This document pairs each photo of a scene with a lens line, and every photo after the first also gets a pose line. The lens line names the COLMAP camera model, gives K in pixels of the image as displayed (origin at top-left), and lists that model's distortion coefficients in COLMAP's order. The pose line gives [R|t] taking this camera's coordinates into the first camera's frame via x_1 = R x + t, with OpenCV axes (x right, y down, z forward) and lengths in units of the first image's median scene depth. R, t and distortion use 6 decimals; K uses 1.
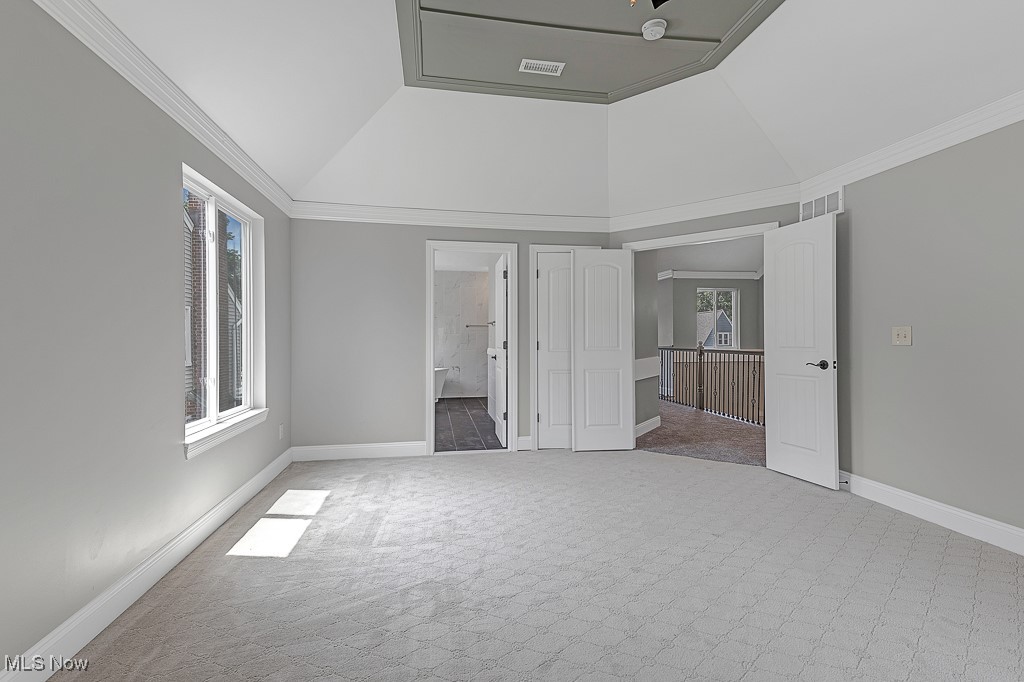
lens RADIAL K [[471.9, 0, 512.0], [0, 471.9, 341.0], [0, 0, 1]] dist [0.033236, -0.000030]
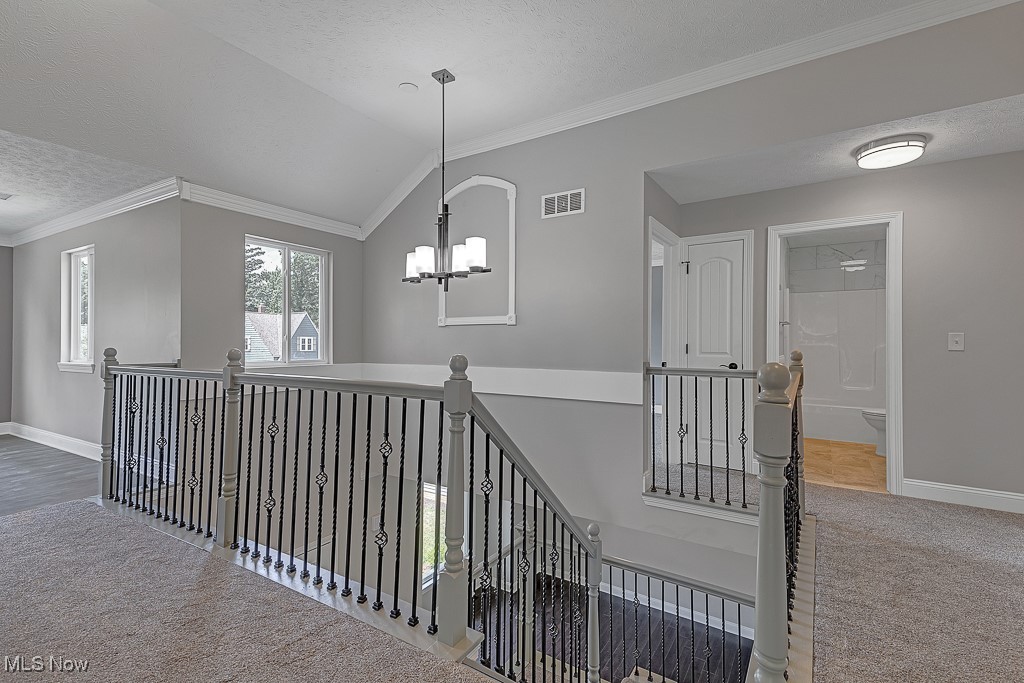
lens RADIAL K [[471.9, 0, 512.0], [0, 471.9, 341.5], [0, 0, 1]] dist [0.033236, -0.000030]
pose [[0.678403, 0.009518, 0.734629, 0.226133], [-0.002442, 0.999940, -0.010700, -0.003107], [-0.734686, 0.005465, 0.678385, 0.493333]]
